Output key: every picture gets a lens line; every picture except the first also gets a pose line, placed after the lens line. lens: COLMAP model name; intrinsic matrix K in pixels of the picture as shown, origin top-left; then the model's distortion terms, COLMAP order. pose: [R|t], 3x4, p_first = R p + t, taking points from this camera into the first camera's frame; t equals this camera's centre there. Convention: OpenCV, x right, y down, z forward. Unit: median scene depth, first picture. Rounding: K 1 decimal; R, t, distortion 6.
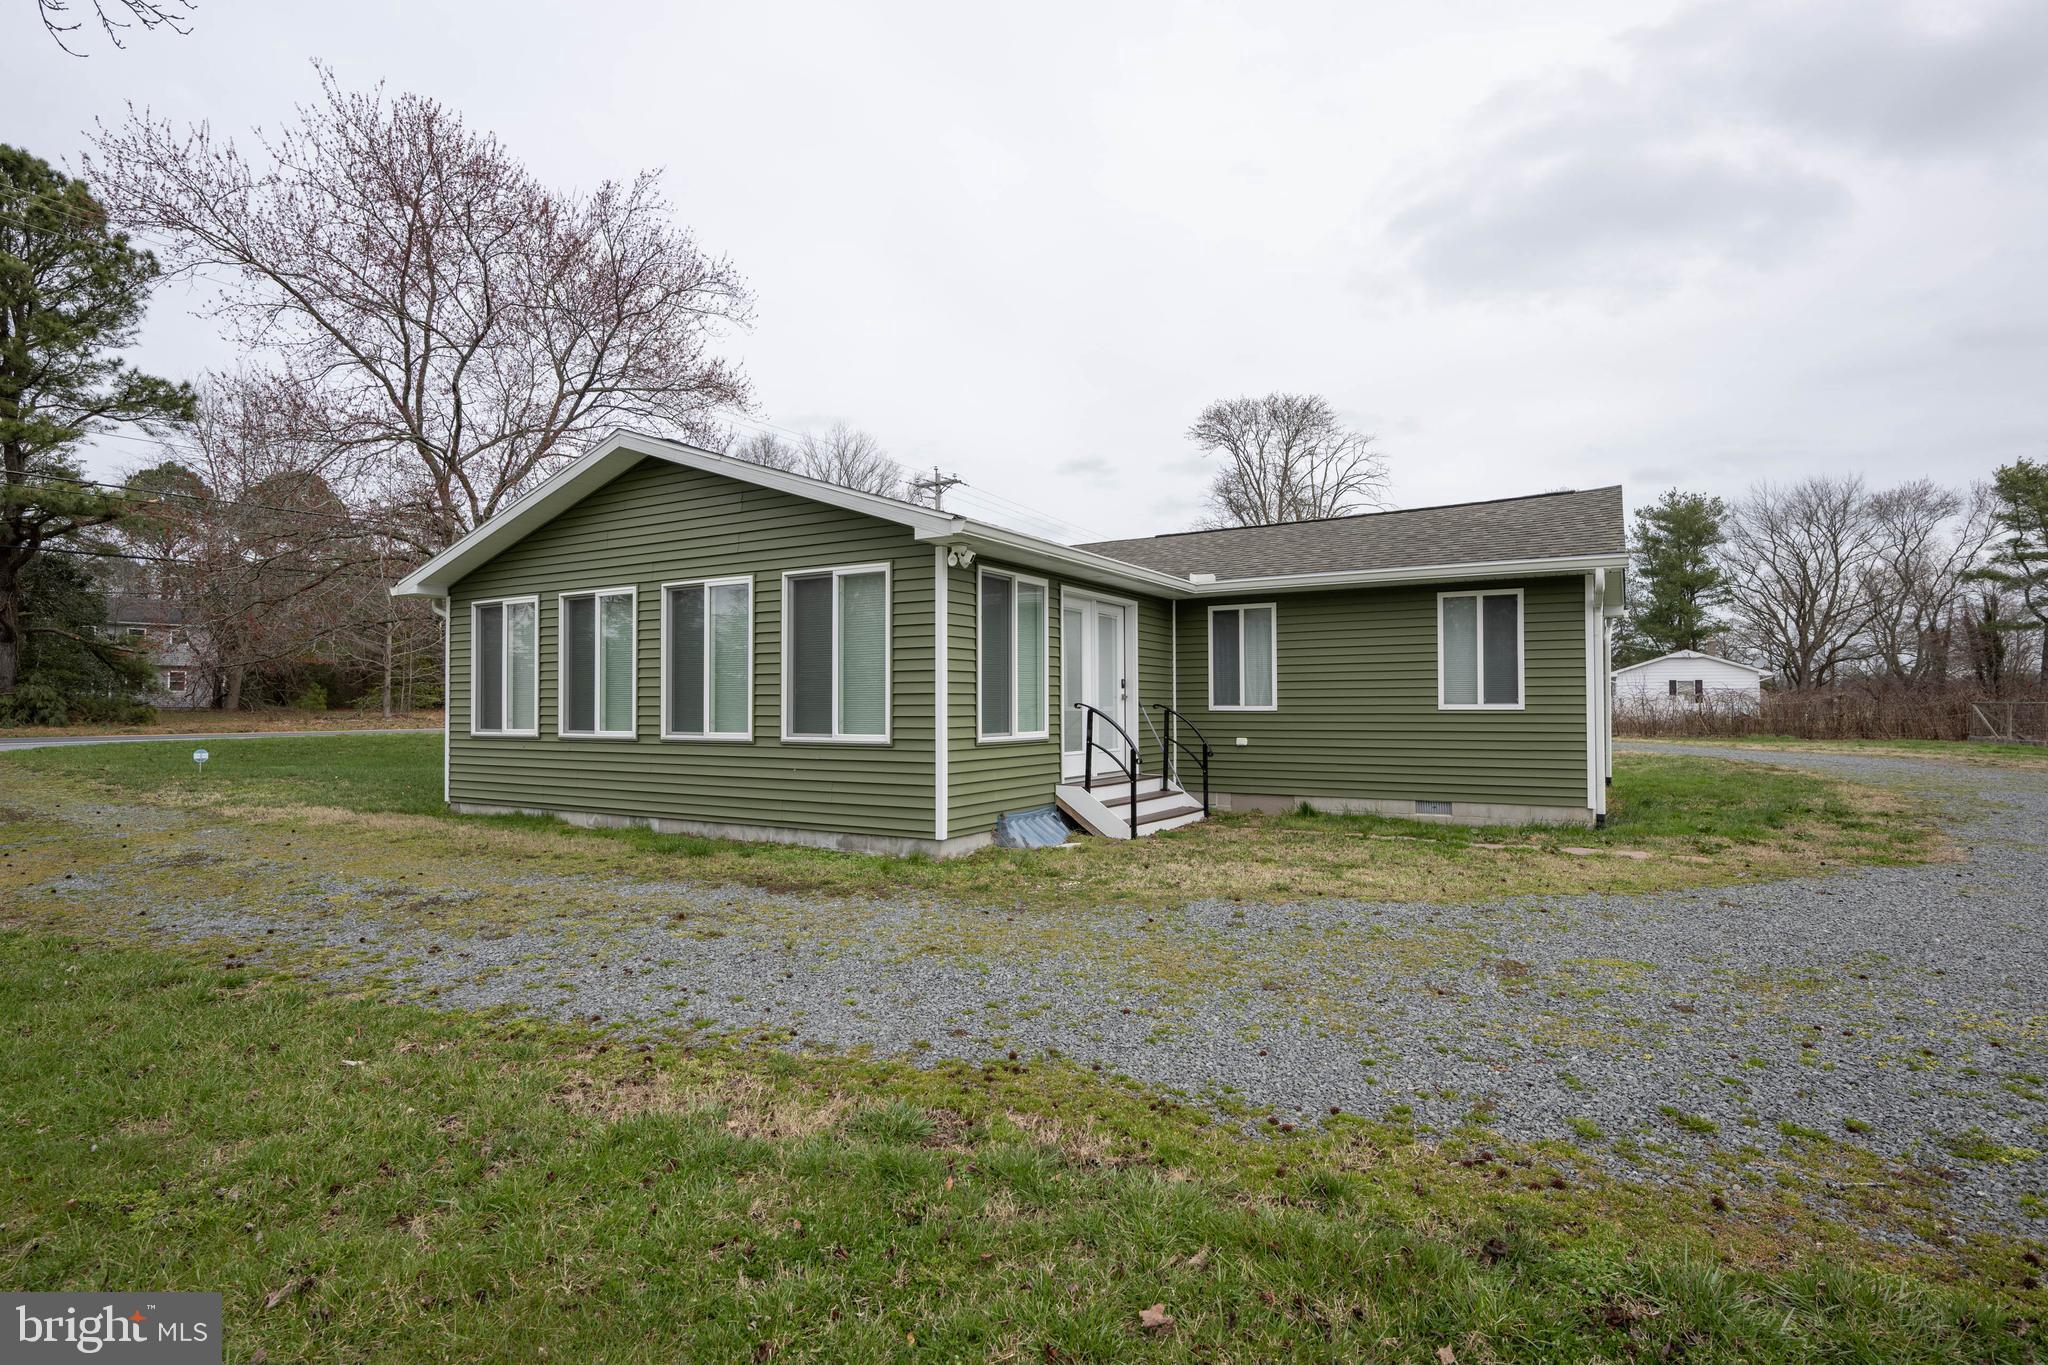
lens RADIAL K [[1044.4, 0, 1022.1], [0, 1044.4, 686.7], [0, 0, 1]] dist [-0.000542, -0.000138]
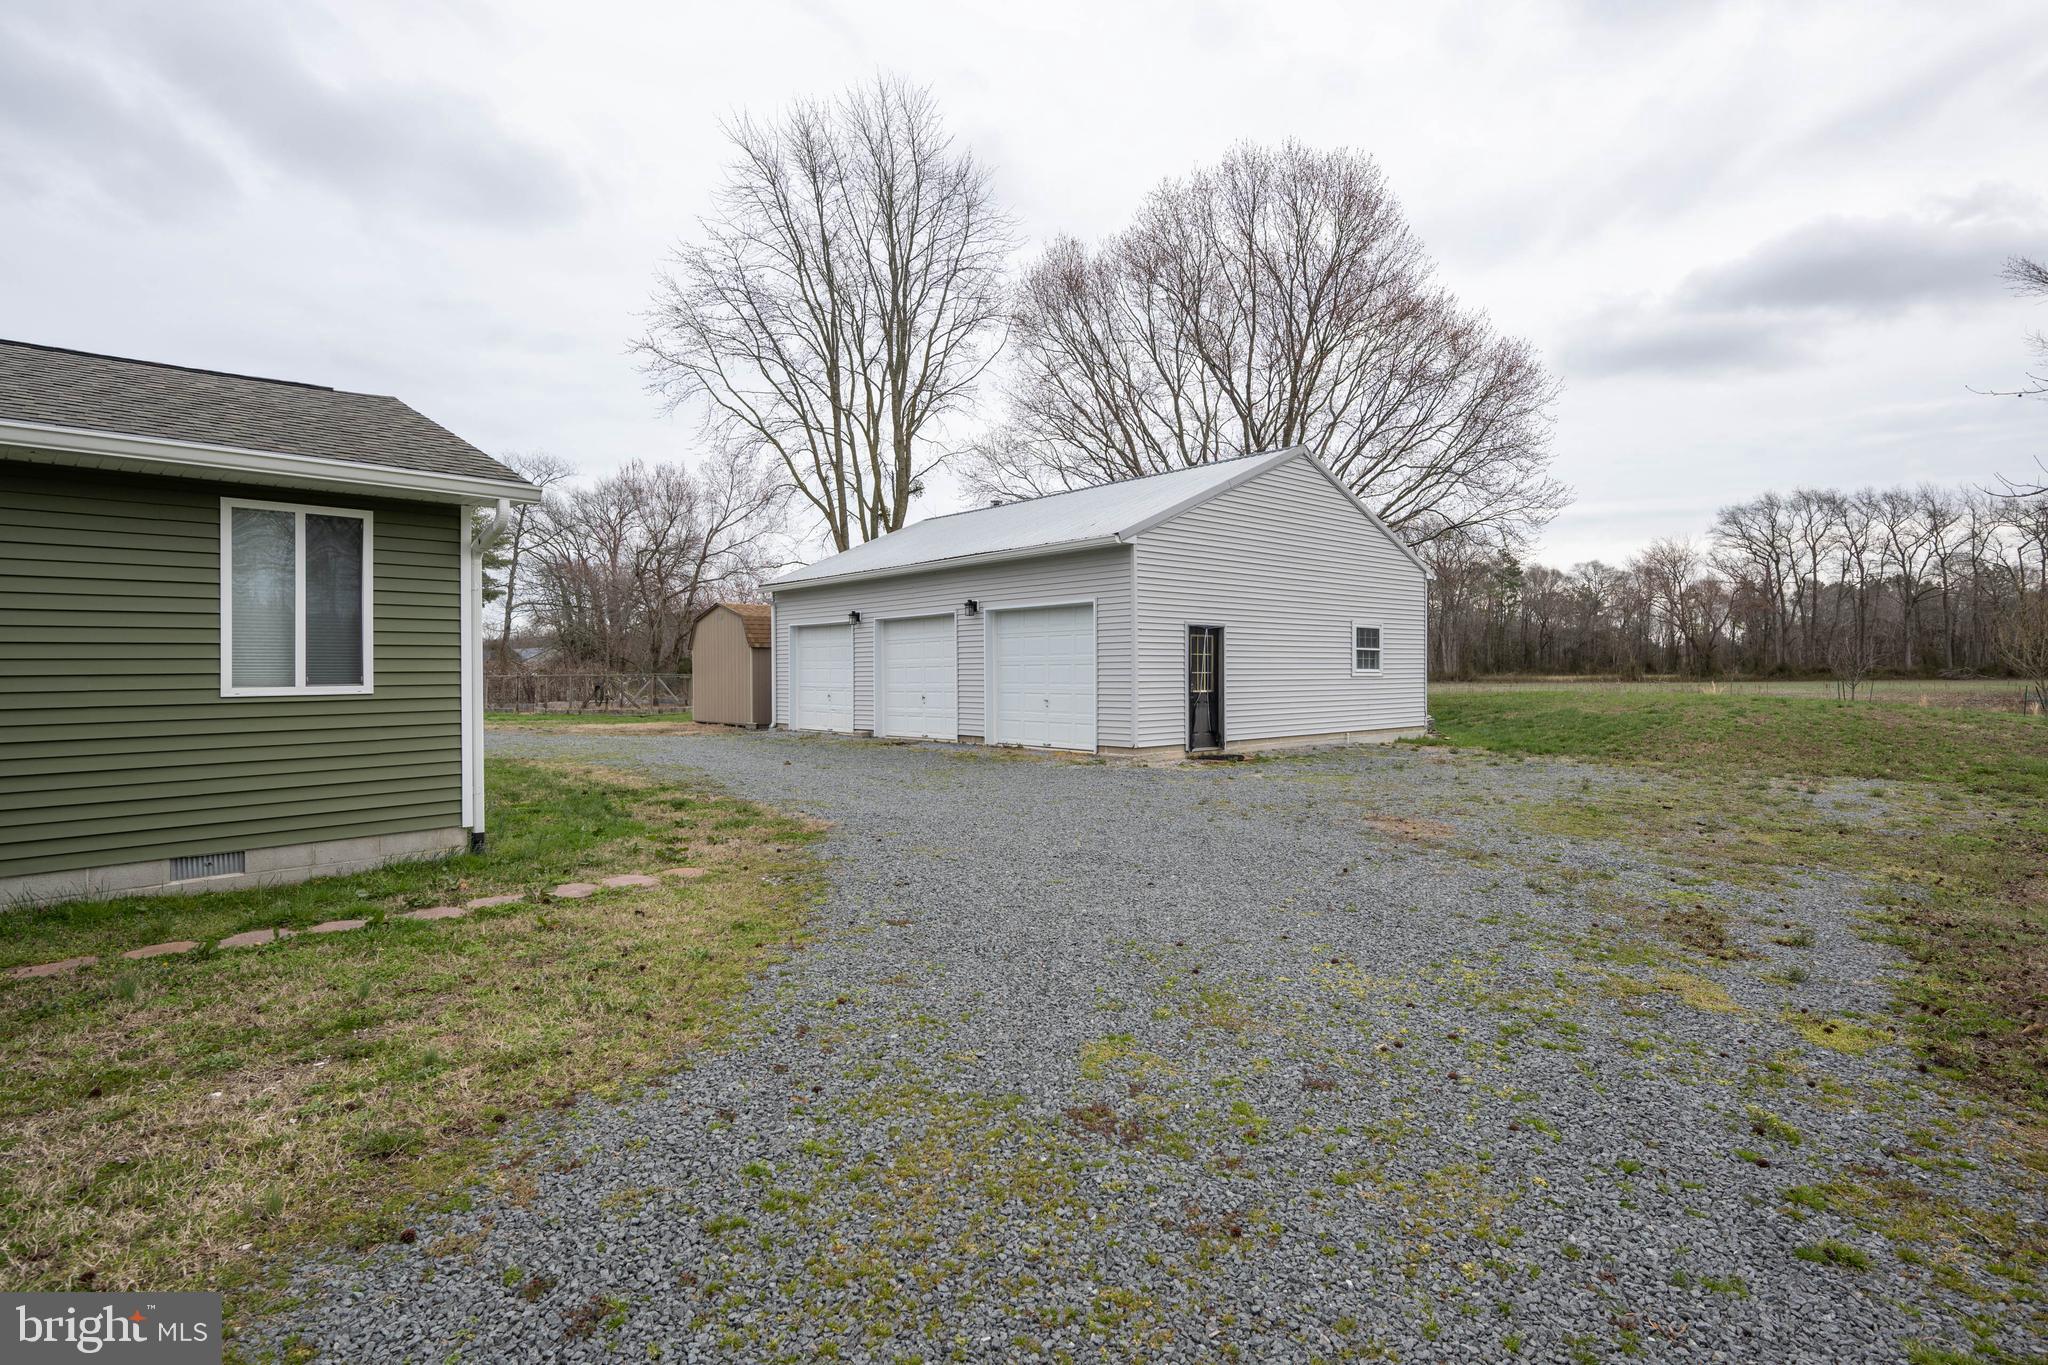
lens RADIAL K [[1020.2, 0, 1025.9], [0, 1020.2, 674.2], [0, 0, 1]] dist [-0.002614, -0.000390]
pose [[0.223287, -0.002771, 0.974749, -0.057534], [-0.008447, 0.999953, 0.004778, 0.002872], [-0.974716, -0.009300, 0.223253, 0.439700]]
